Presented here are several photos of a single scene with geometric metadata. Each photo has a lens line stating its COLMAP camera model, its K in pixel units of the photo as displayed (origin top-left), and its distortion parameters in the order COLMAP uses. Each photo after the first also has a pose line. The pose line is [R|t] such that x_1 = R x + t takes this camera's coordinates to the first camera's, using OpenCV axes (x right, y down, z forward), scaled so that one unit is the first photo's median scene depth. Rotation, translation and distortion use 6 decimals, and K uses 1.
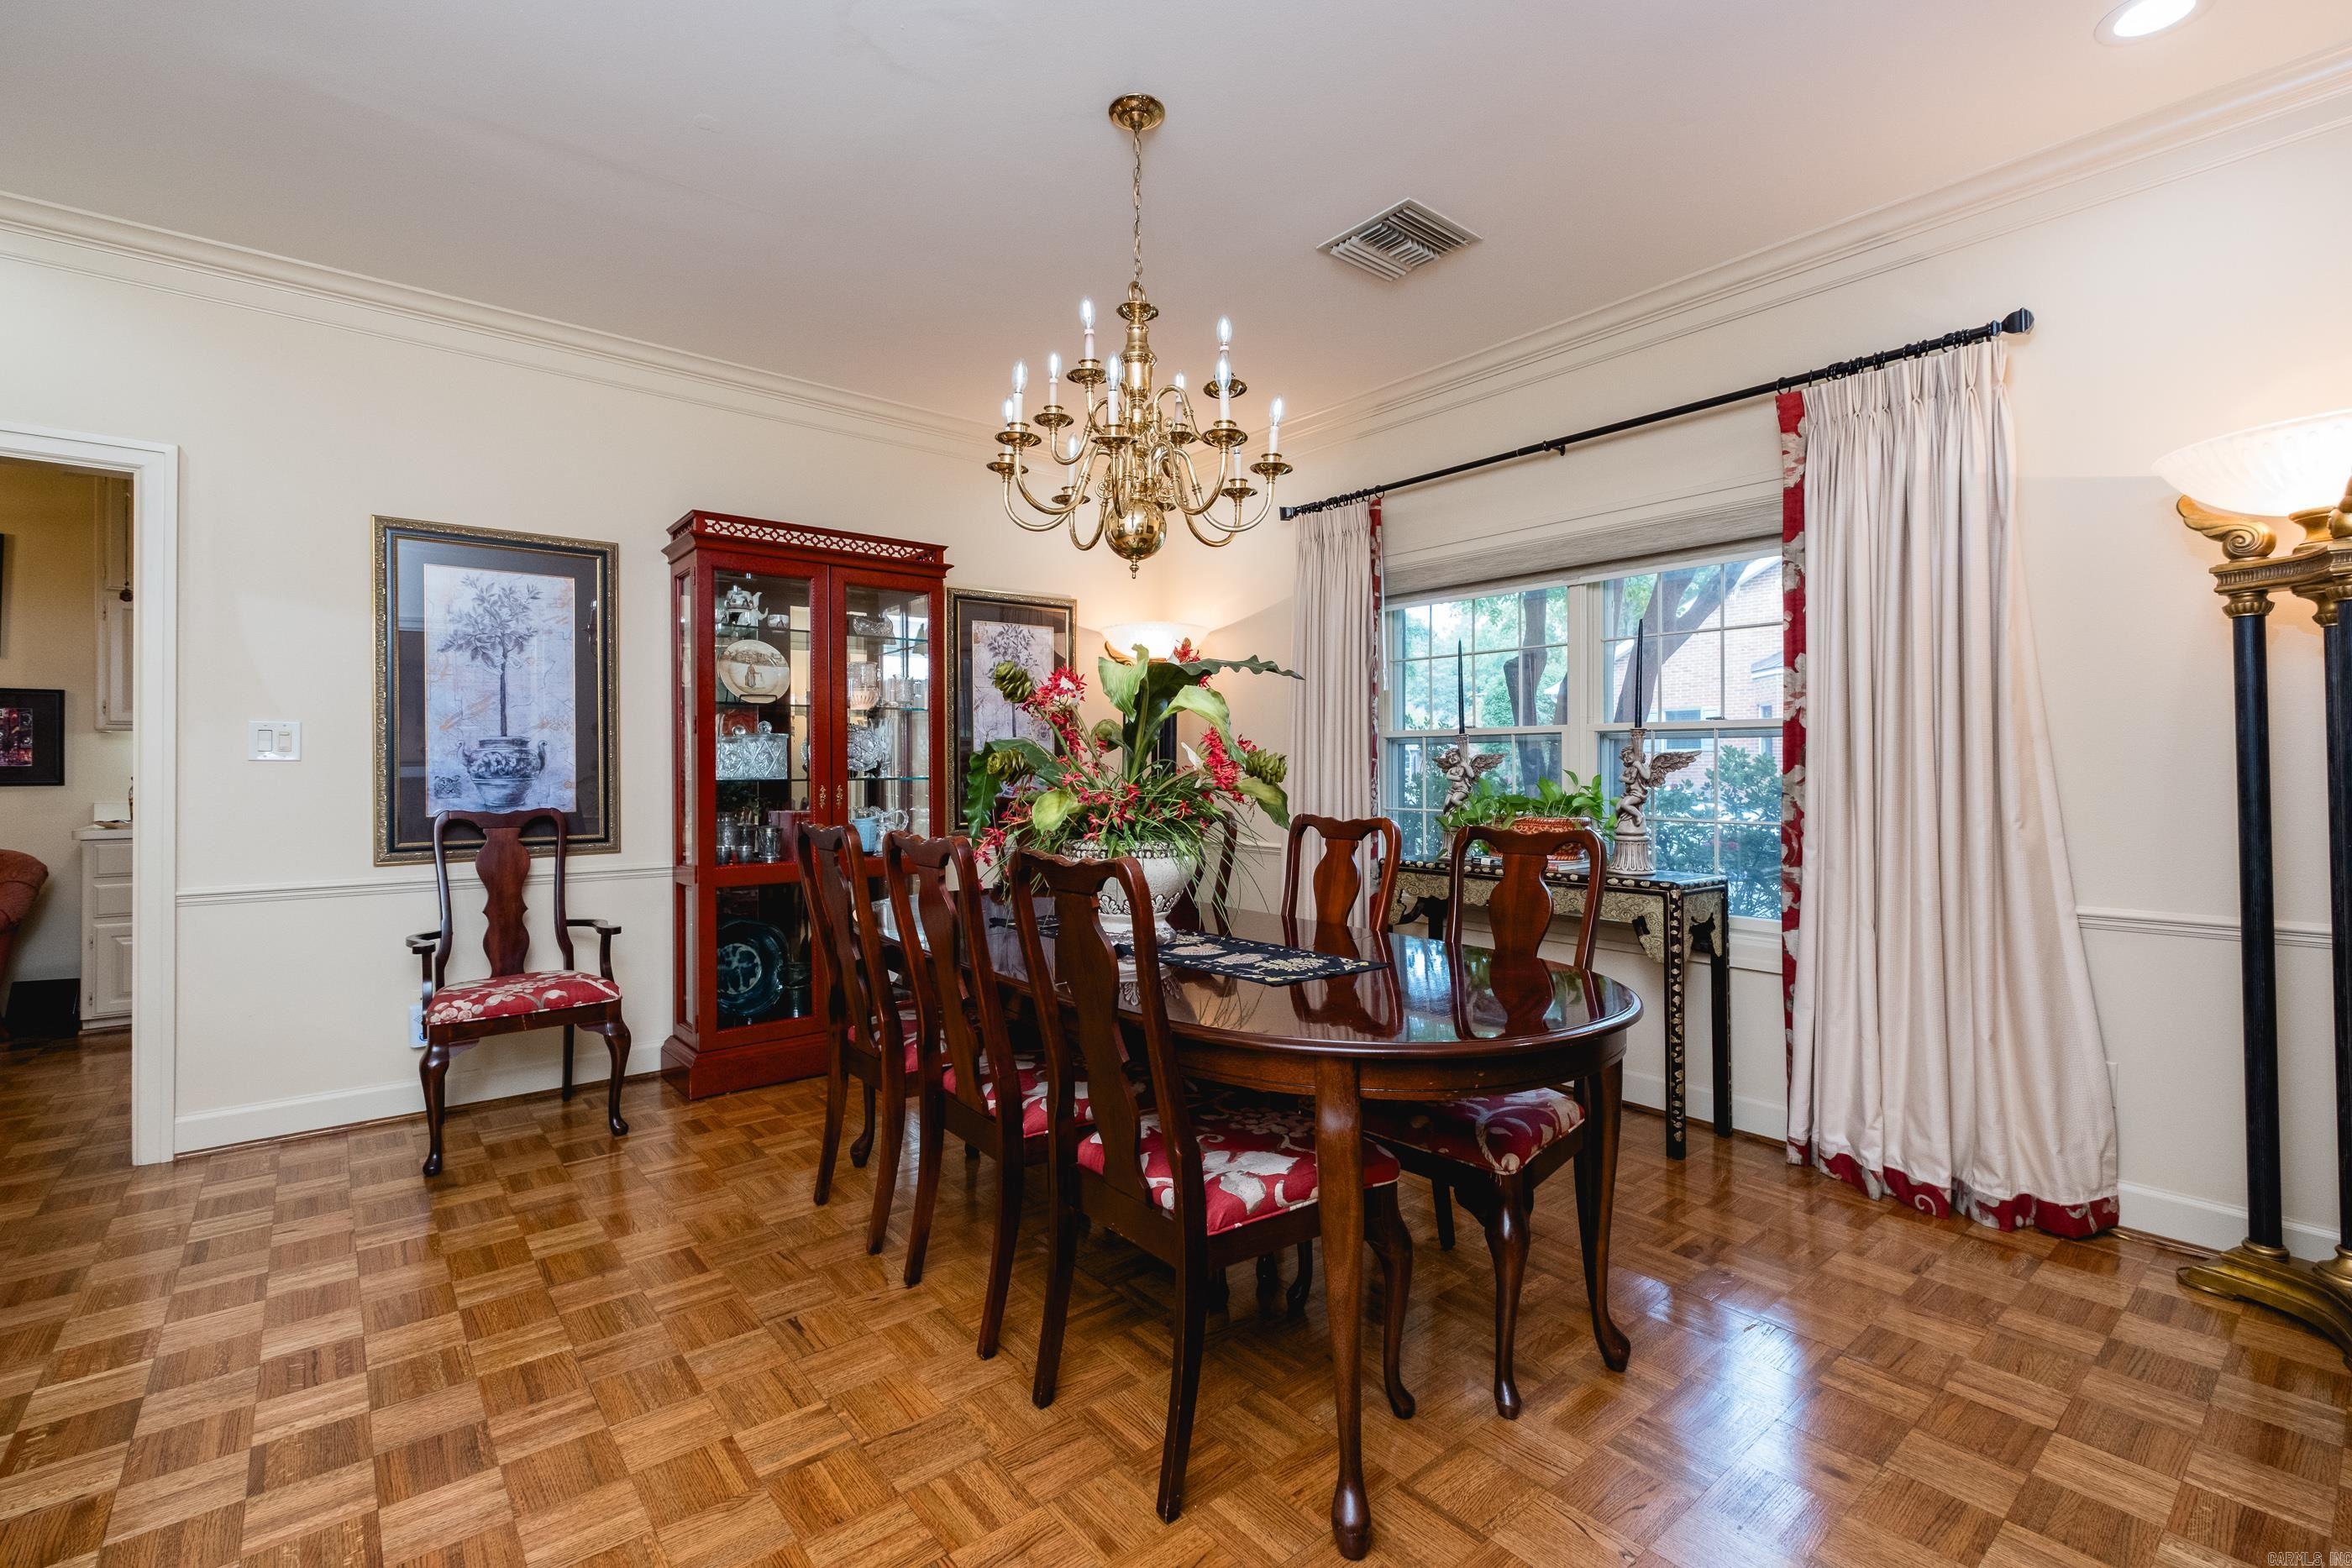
lens RADIAL K [[1015.2, 0, 1193.0], [0, 1015.2, 782.9], [0, 0, 1]] dist [0.001510, -0.000259]
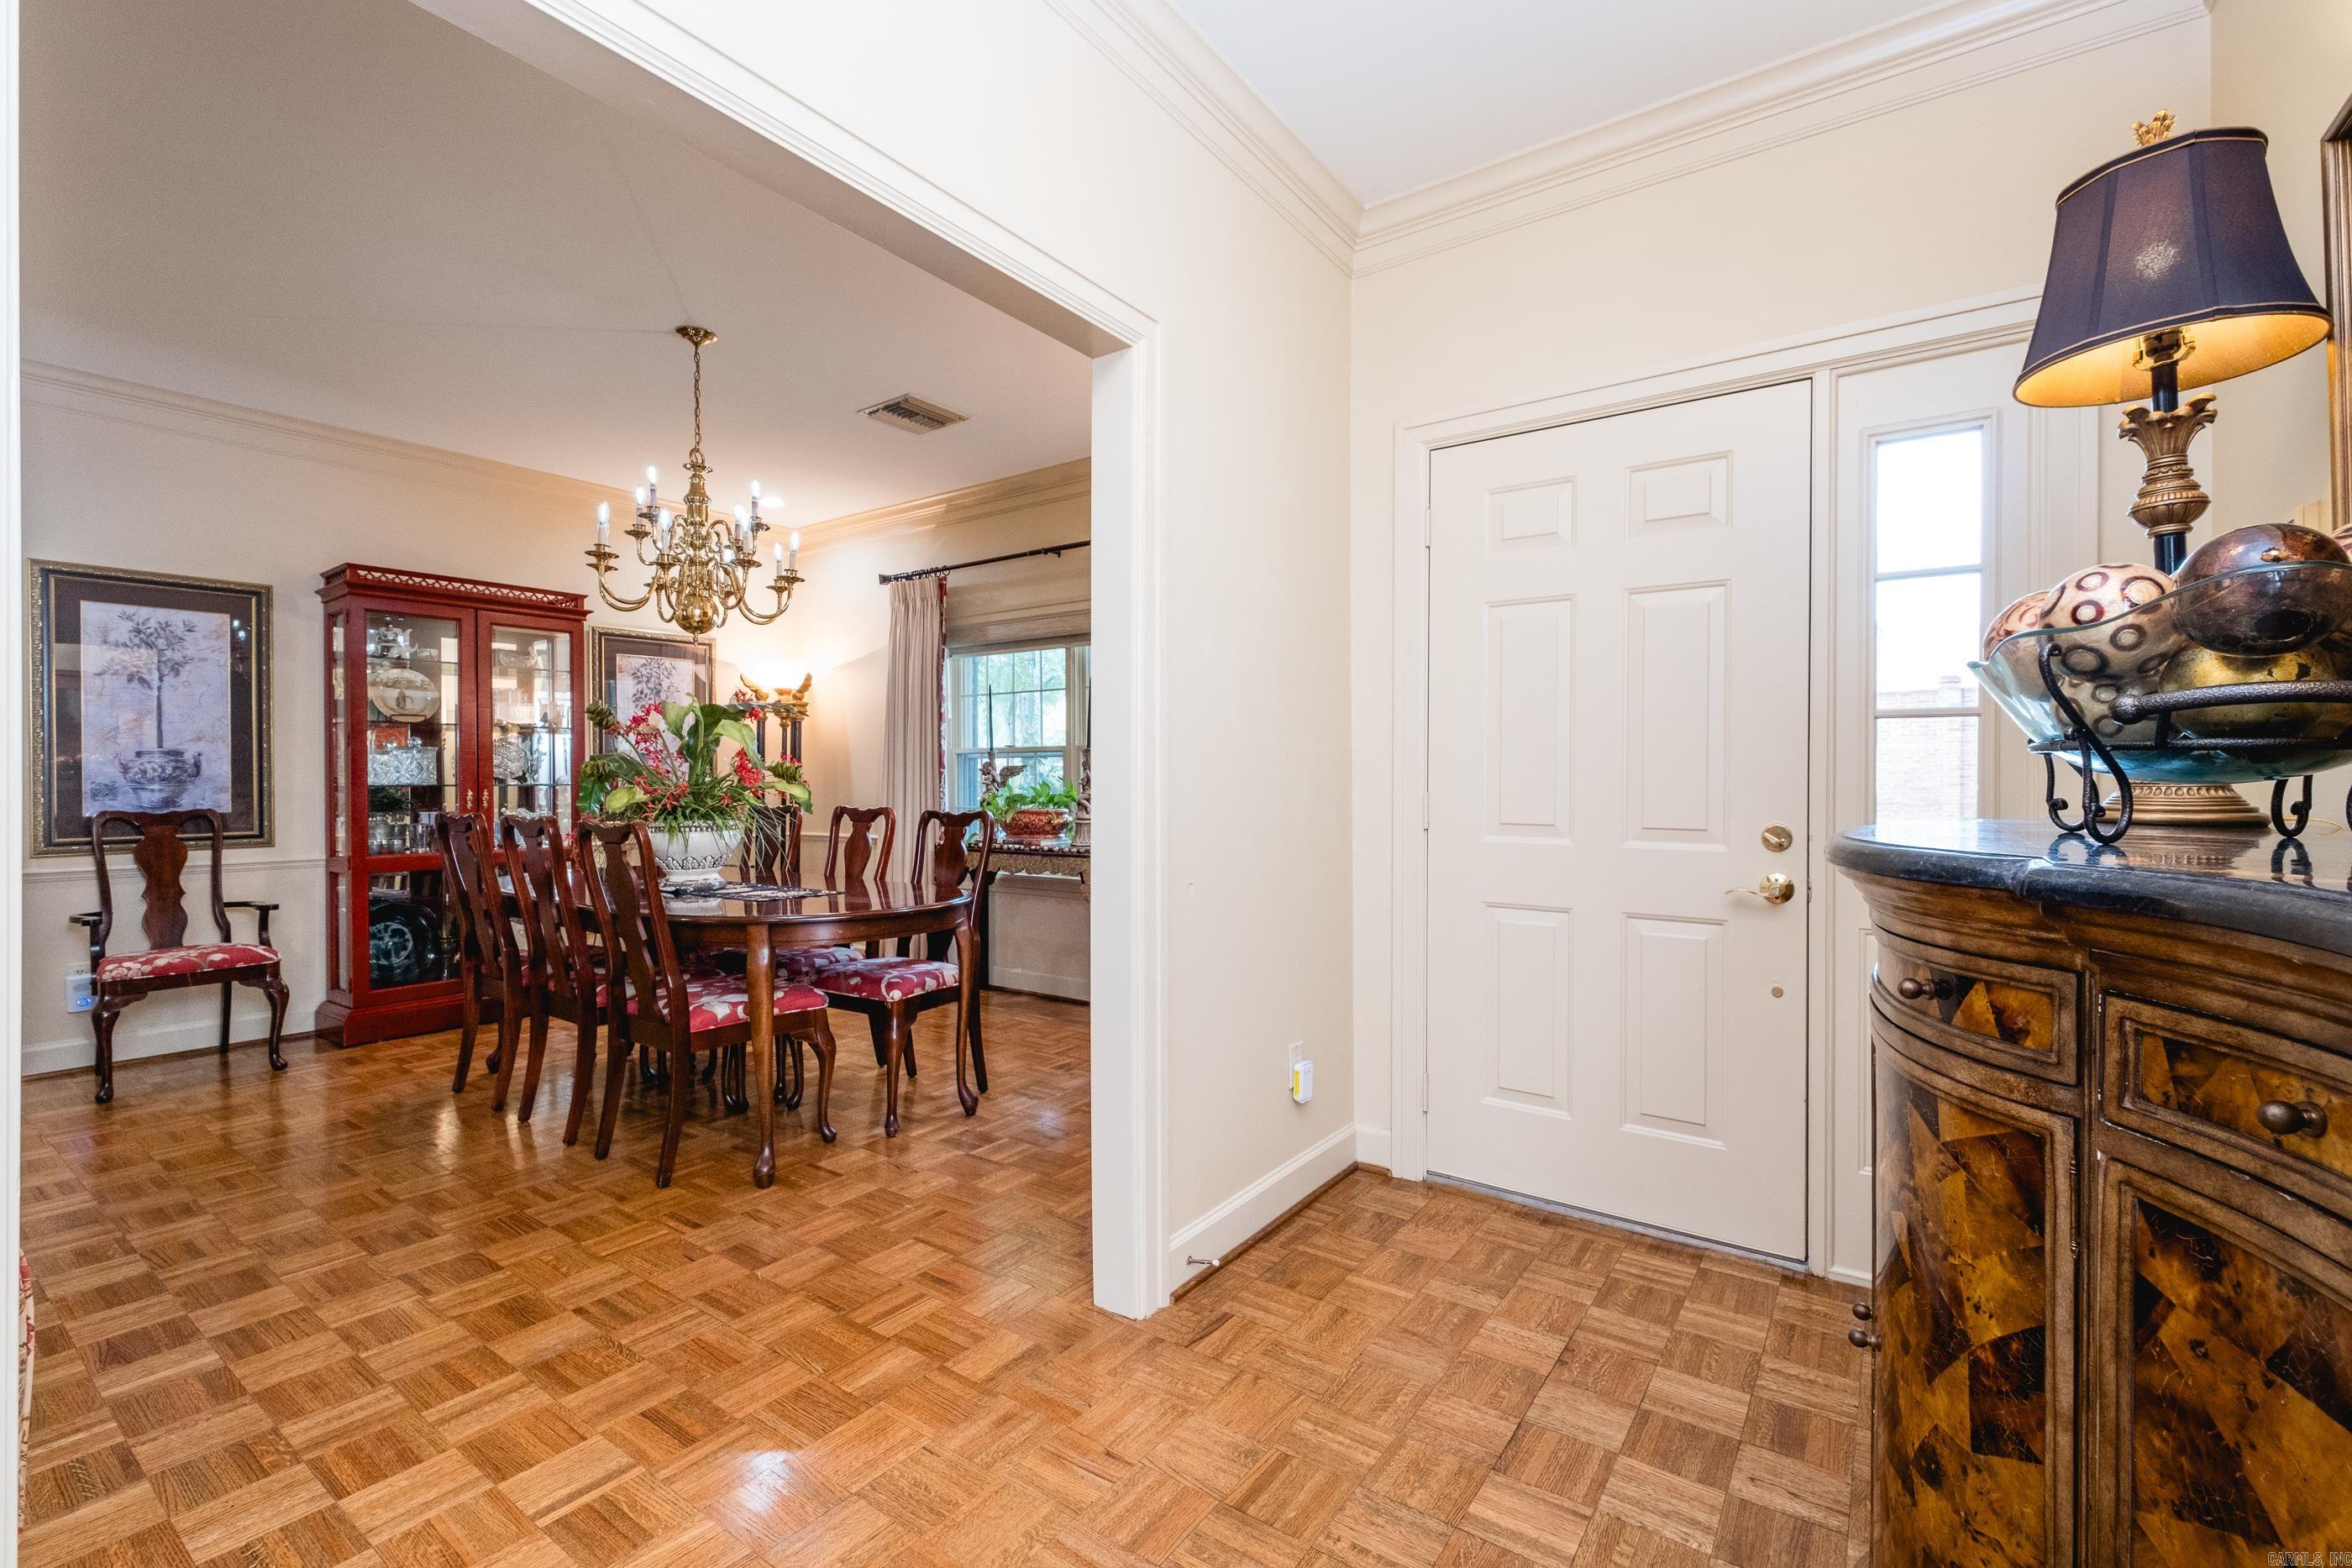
lens RADIAL K [[1000.0, 0, 1191.3], [0, 1000.0, 791.0], [0, 0, 1]] dist [0.000239, -0.005687]
pose [[0.968806, -0.003194, 0.247800, 0.192458], [0.004517, 0.999978, -0.004771, 0.014771], [-0.247779, 0.005742, 0.968800, -0.408072]]
